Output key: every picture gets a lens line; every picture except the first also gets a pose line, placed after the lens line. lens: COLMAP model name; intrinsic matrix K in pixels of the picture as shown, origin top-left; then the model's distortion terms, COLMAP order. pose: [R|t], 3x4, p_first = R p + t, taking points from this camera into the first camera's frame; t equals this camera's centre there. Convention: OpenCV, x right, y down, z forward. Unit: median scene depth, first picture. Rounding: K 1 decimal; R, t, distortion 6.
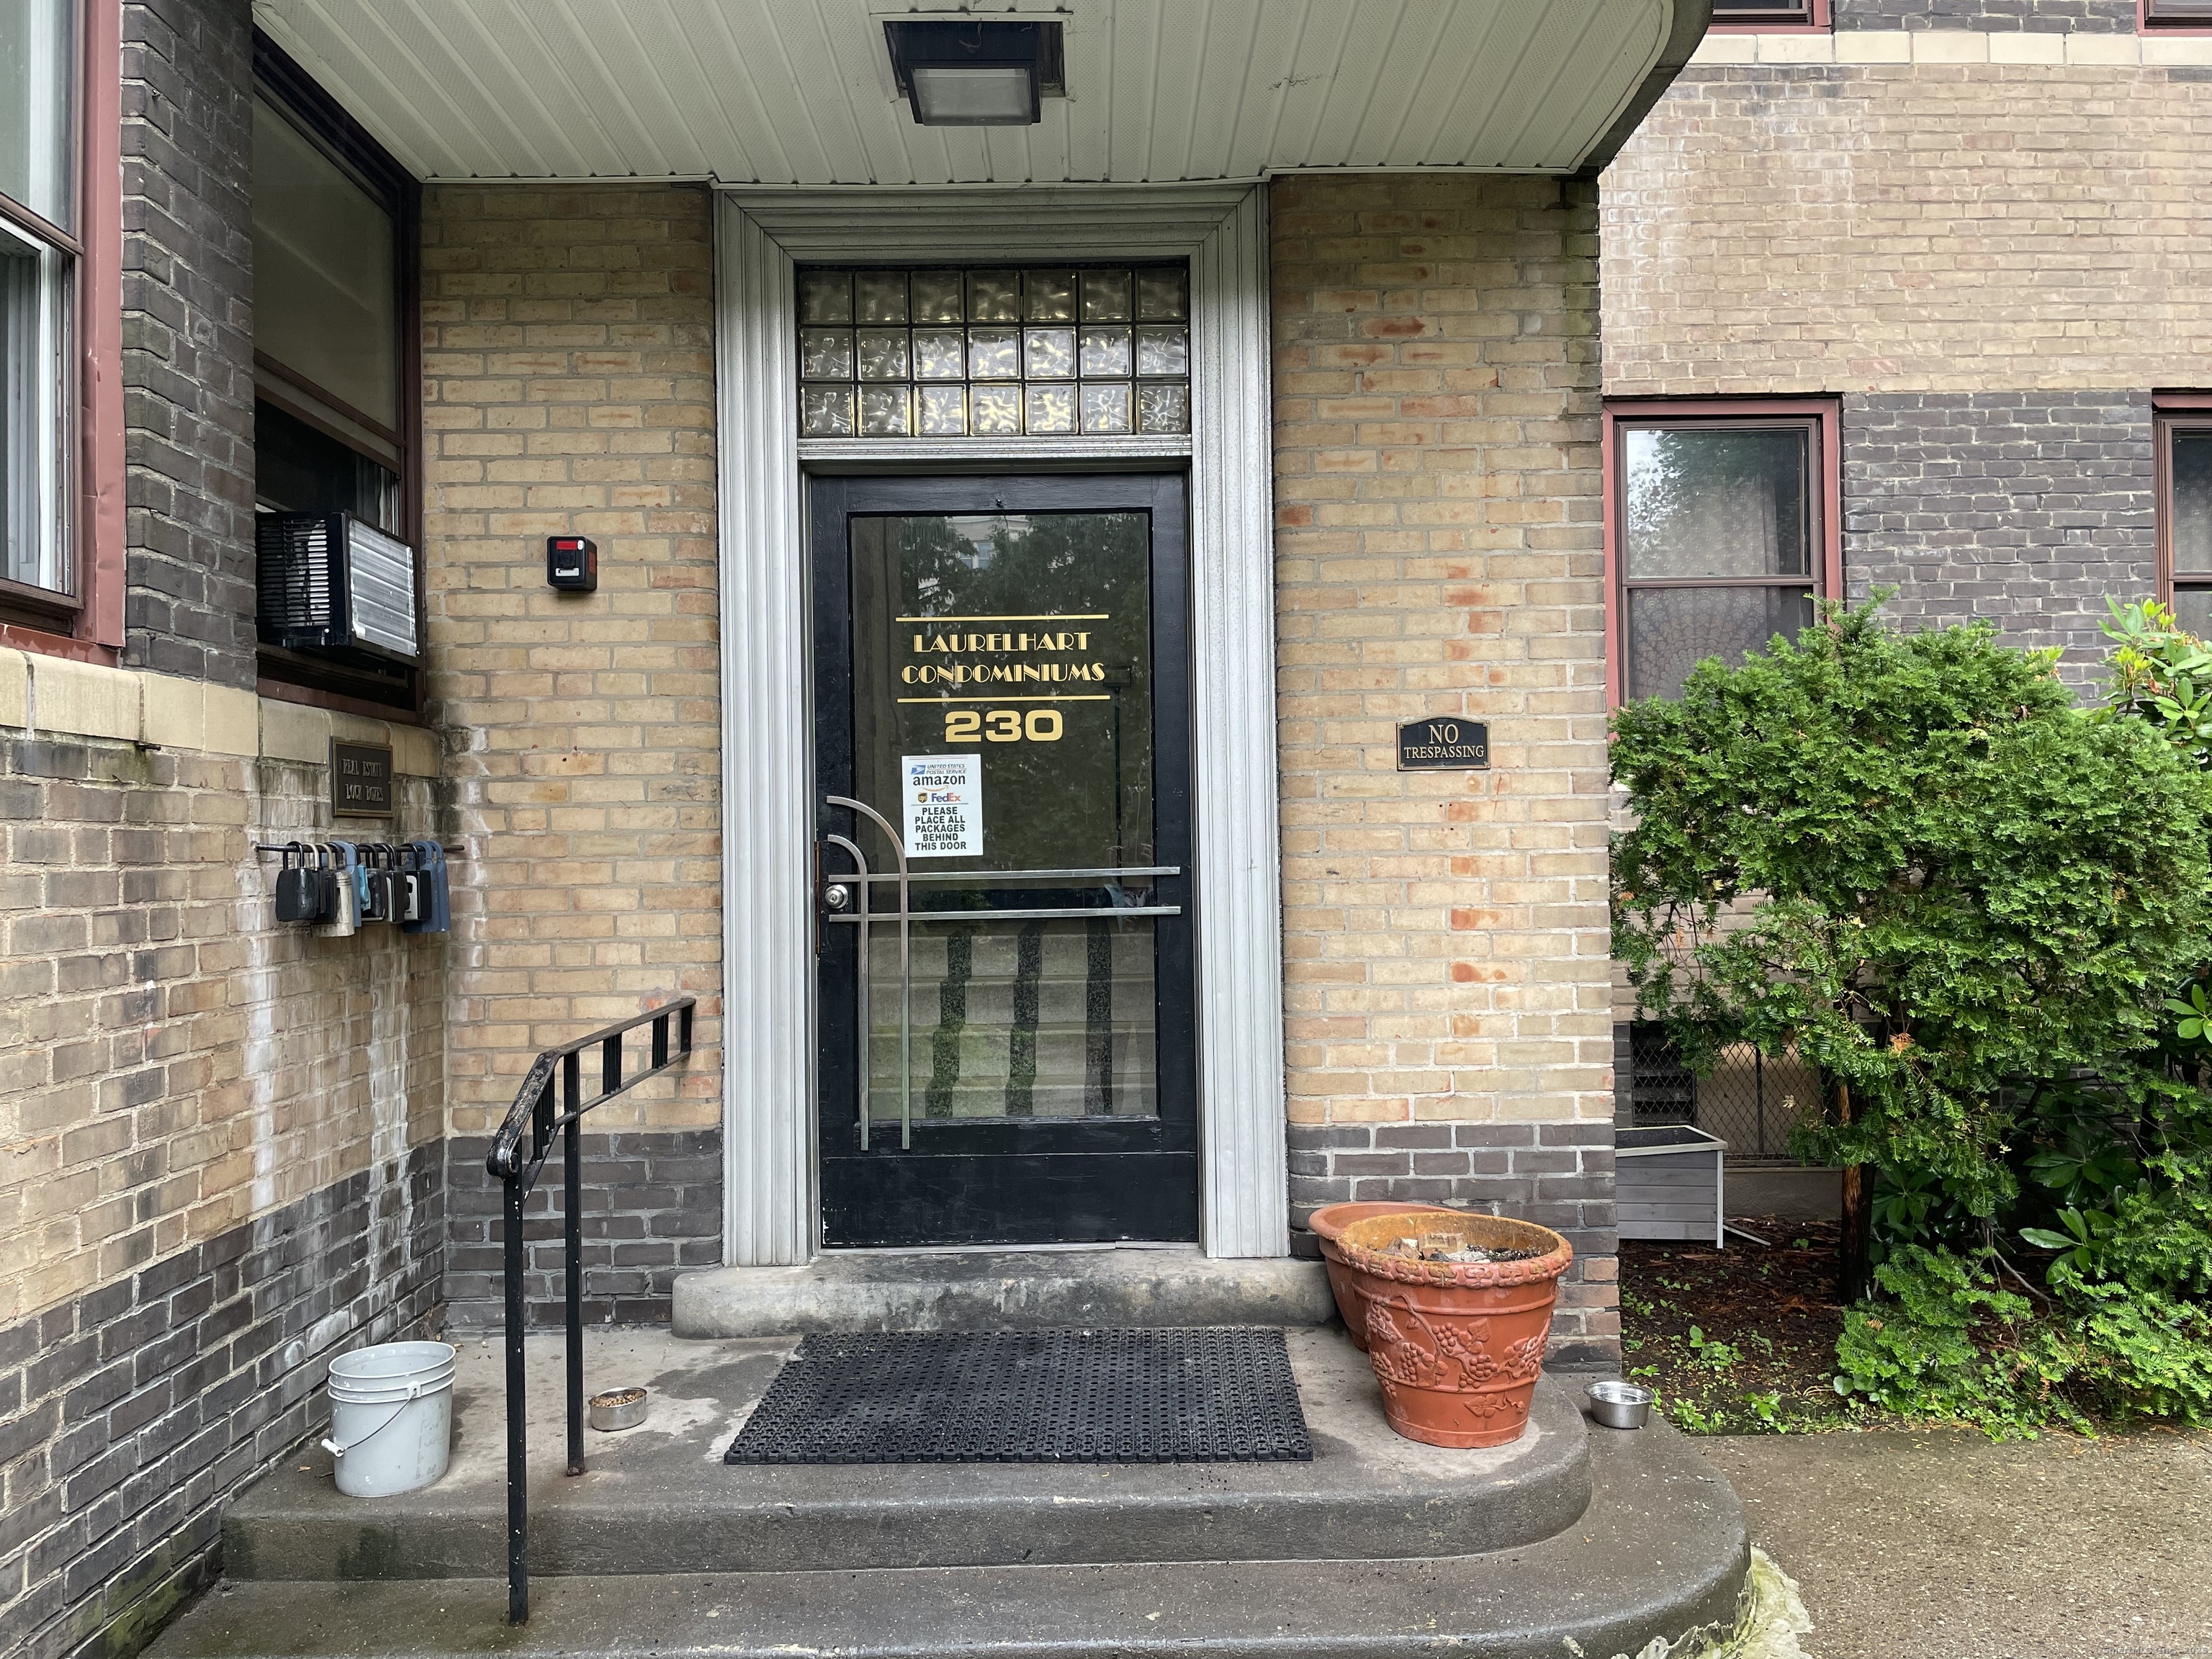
lens RADIAL K [[1676.4, 0, 1105.9], [0, 1676.4, 834.6], [0, 0, 1]] dist [0.002800, 0.000331]
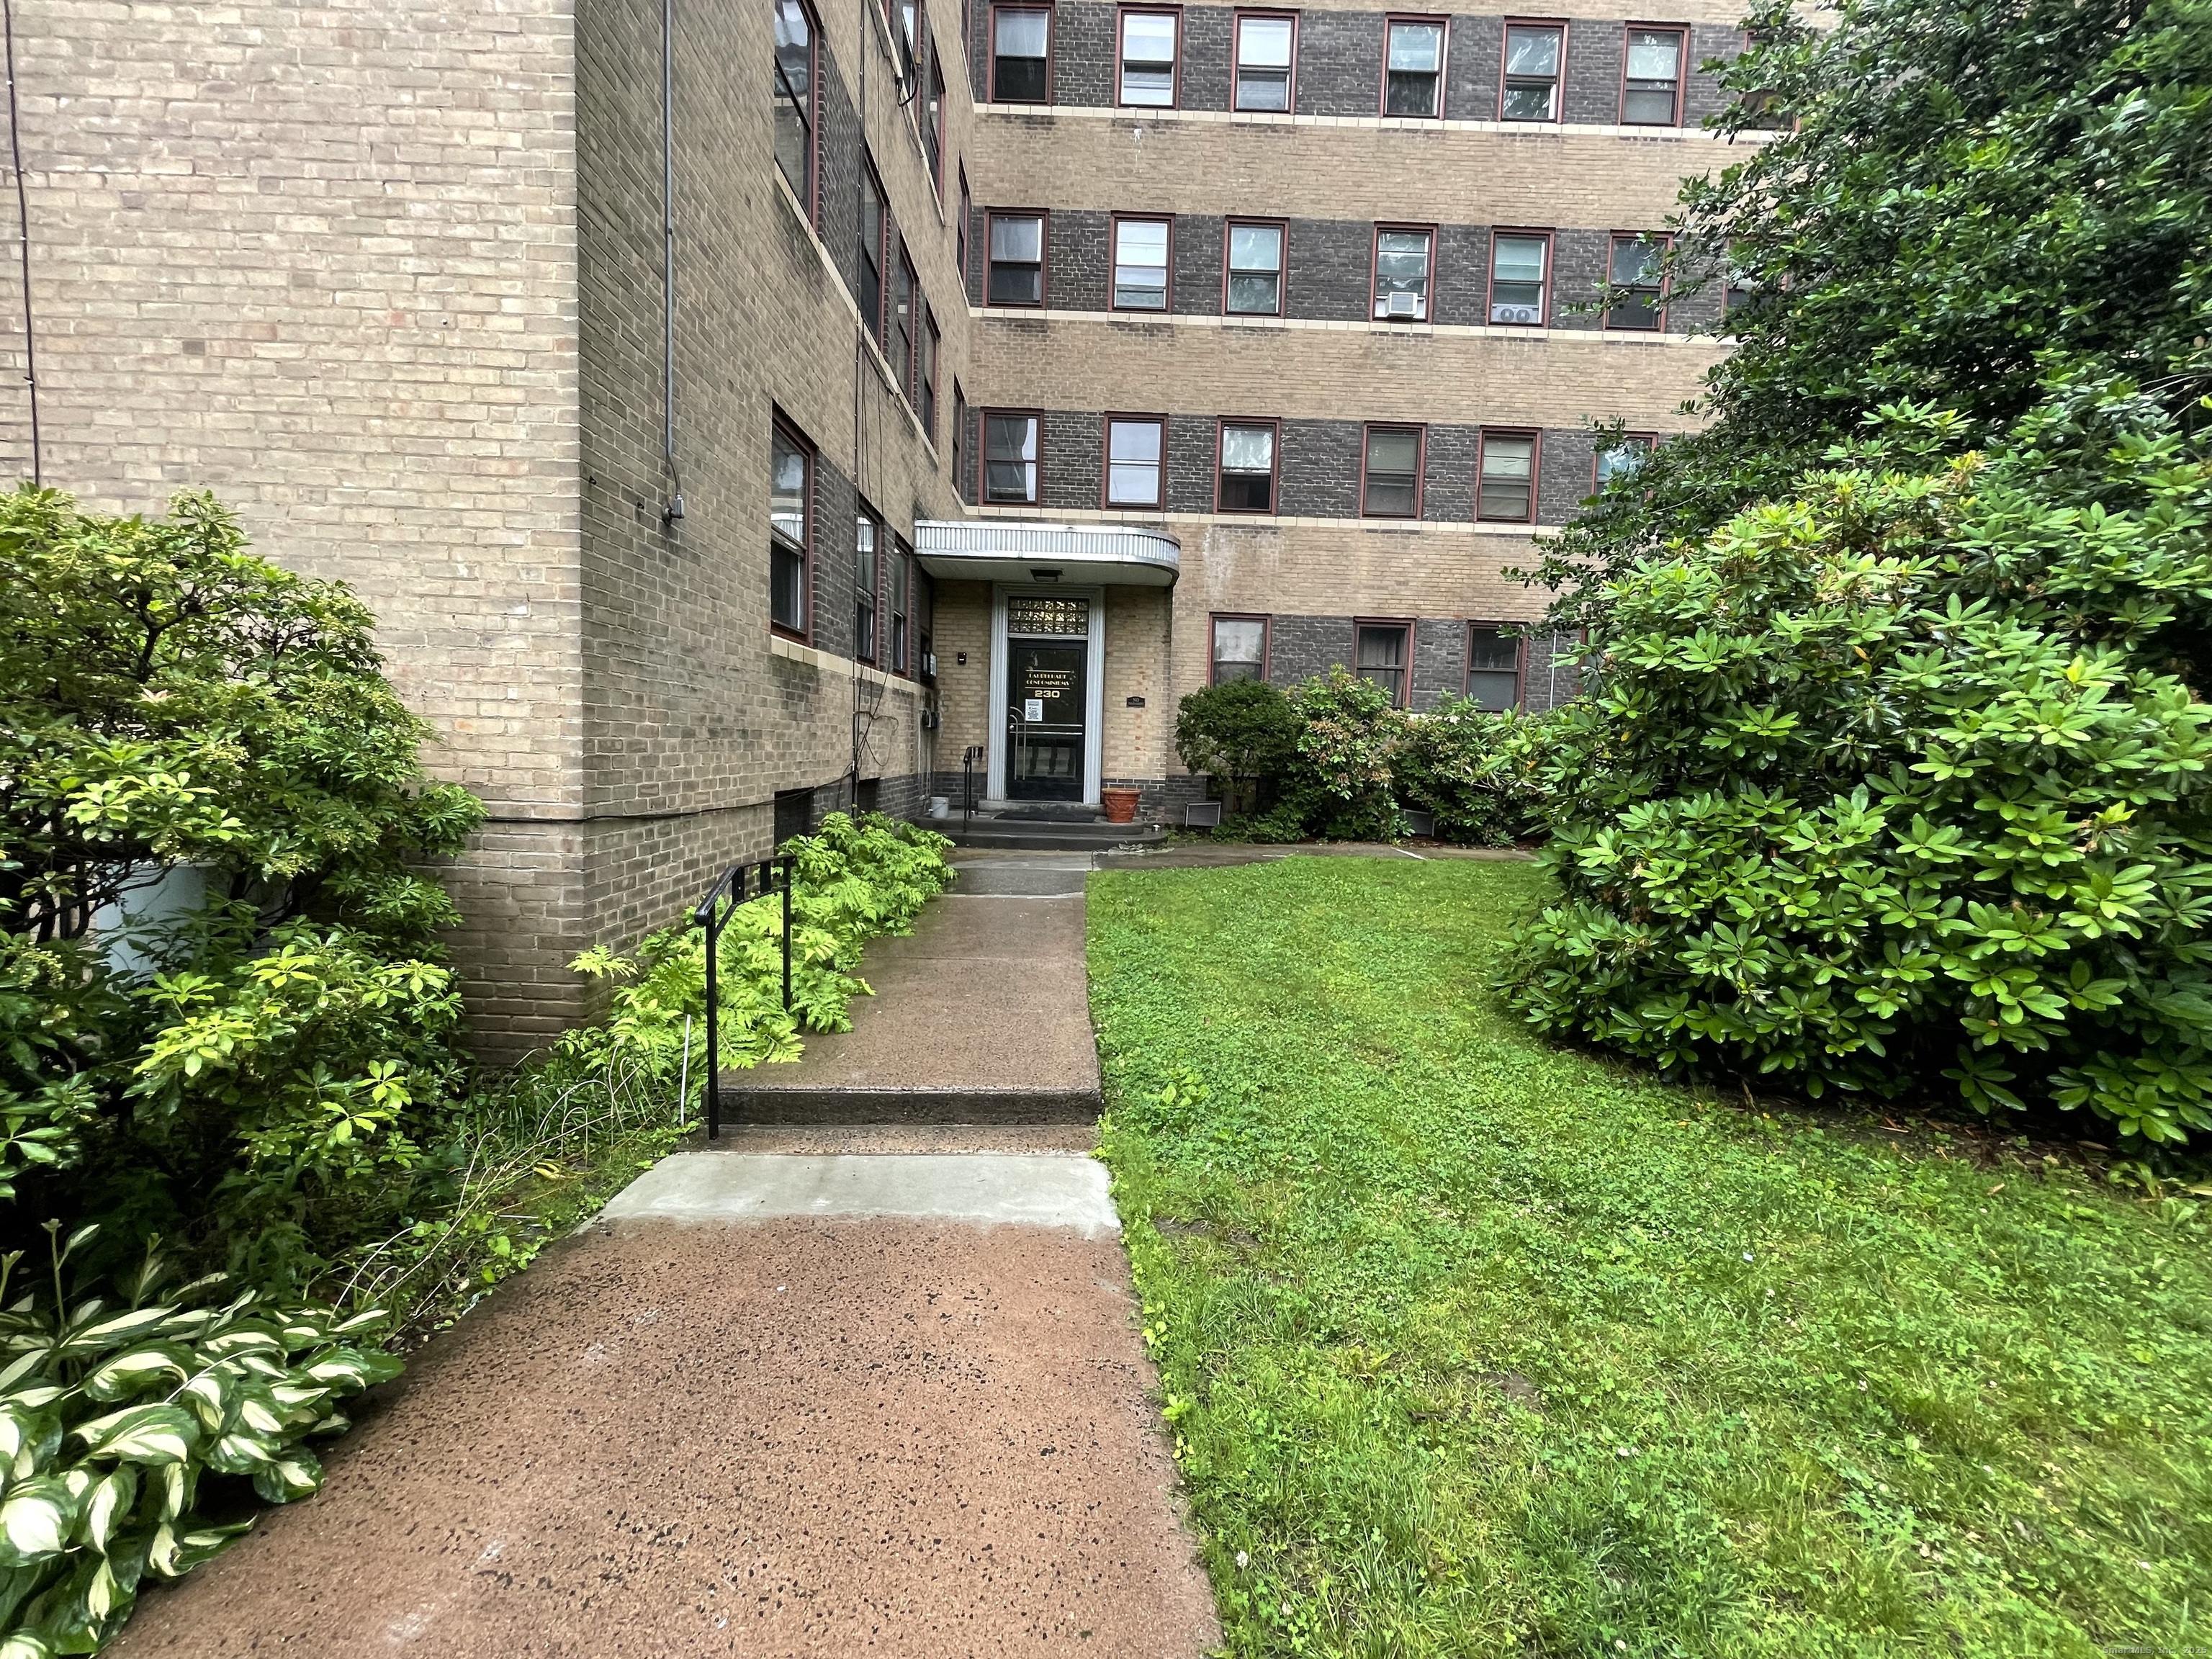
lens RADIAL K [[901.2, 0, 1106.8], [0, 901.2, 819.7], [0, 0, 1]] dist [-0.013674, -0.000166]
pose [[0.998857, 0.047781, -0.001217, 0.131482], [-0.047465, 0.994616, 0.092125, 0.048773], [0.005612, -0.091962, 0.995747, -1.633039]]
